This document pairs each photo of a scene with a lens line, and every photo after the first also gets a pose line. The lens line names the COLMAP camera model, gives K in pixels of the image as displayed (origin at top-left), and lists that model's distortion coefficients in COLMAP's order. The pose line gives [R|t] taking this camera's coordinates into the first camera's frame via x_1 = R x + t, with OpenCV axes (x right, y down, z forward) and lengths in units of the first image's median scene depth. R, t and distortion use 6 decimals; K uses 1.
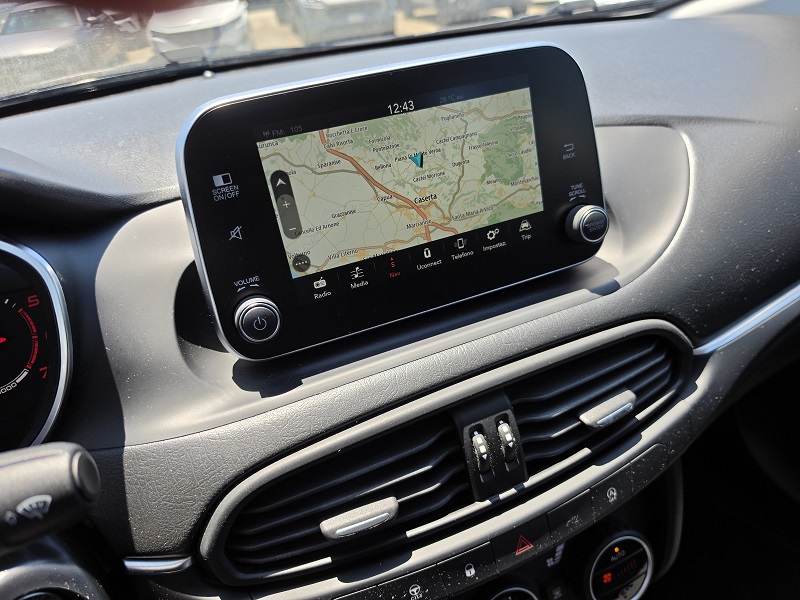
lens RADIAL K [[563.1, 0, 400.0], [0, 563.1, 300.0], [0, 0, 1]] dist [0.088865, -0.162955]
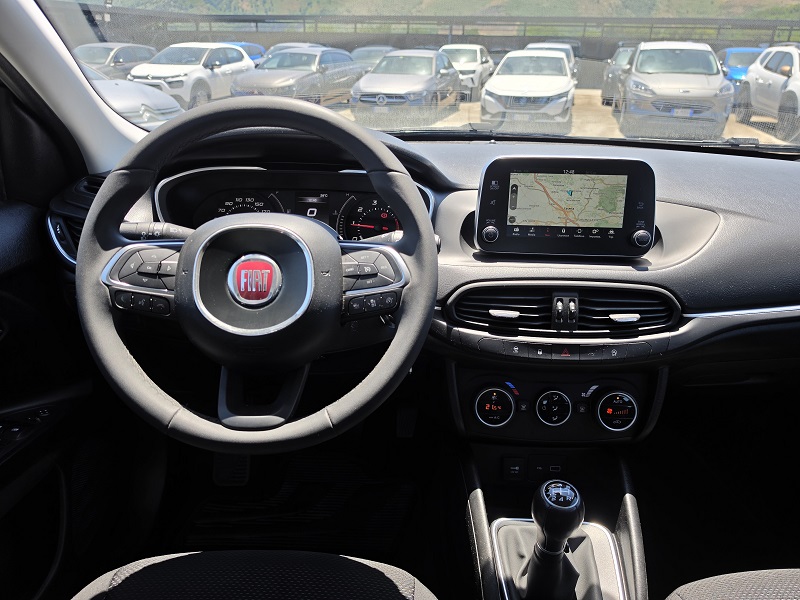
lens RADIAL K [[563.1, 0, 400.0], [0, 563.1, 300.0], [0, 0, 1]] dist [0.088865, -0.162955]
pose [[0.894901, 0.280396, -0.347176, 0.355357], [-0.313851, 0.948500, -0.042946, 0.533585], [0.317255, 0.147394, 0.936816, -1.488080]]
